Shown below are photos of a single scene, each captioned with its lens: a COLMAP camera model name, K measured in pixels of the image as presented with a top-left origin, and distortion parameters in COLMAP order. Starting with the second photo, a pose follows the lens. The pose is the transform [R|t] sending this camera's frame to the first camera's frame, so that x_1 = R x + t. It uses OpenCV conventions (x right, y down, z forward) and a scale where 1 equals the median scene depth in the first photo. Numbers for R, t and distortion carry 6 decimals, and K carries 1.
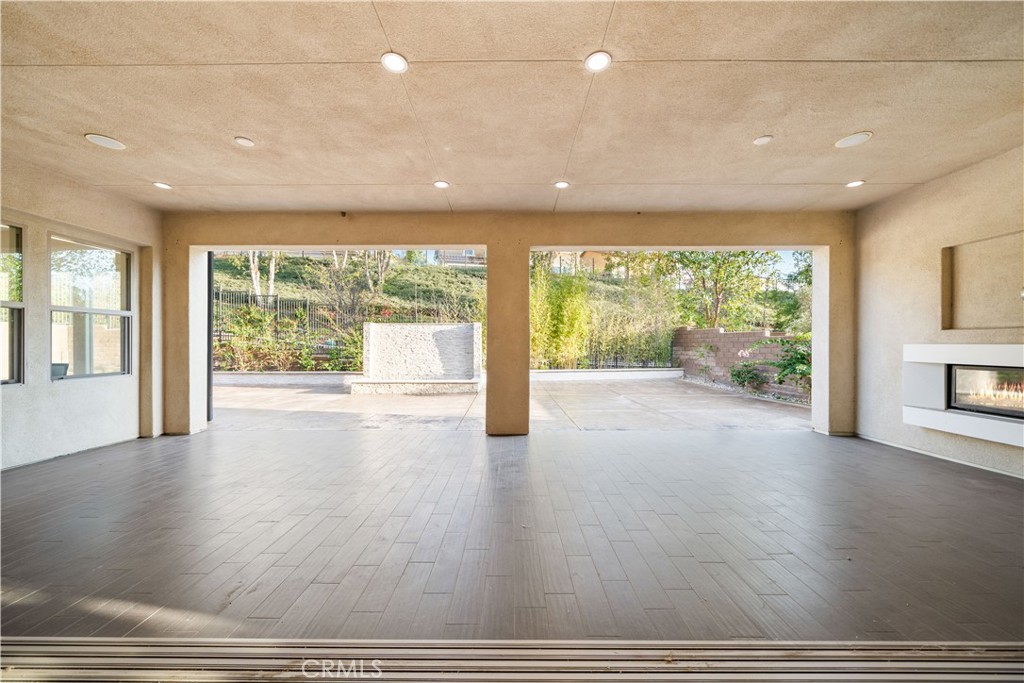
lens RADIAL K [[356.2, 0, 509.8], [0, 356.2, 346.9], [0, 0, 1]] dist [-0.002548, -0.000014]
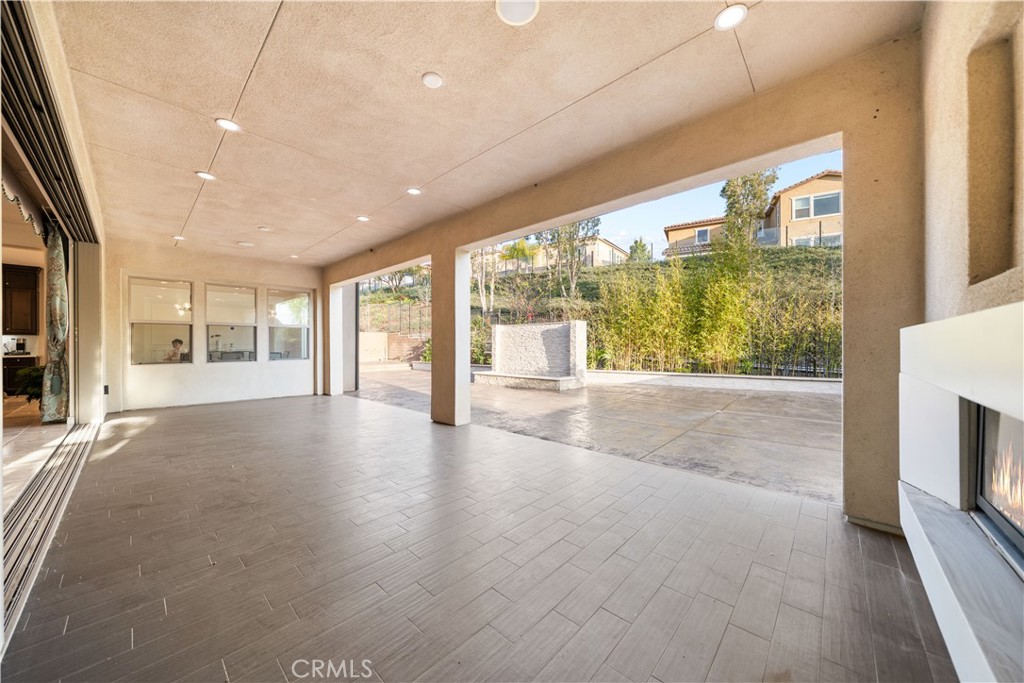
lens RADIAL K [[347.2, 0, 512.0], [0, 347.2, 344.5], [0, 0, 1]] dist [-0.003342, -0.000085]
pose [[0.742026, -0.002045, -0.670368, 0.463054], [-0.001143, 0.999990, -0.004316, 0.003474], [0.670370, 0.003968, 0.742017, 0.186870]]
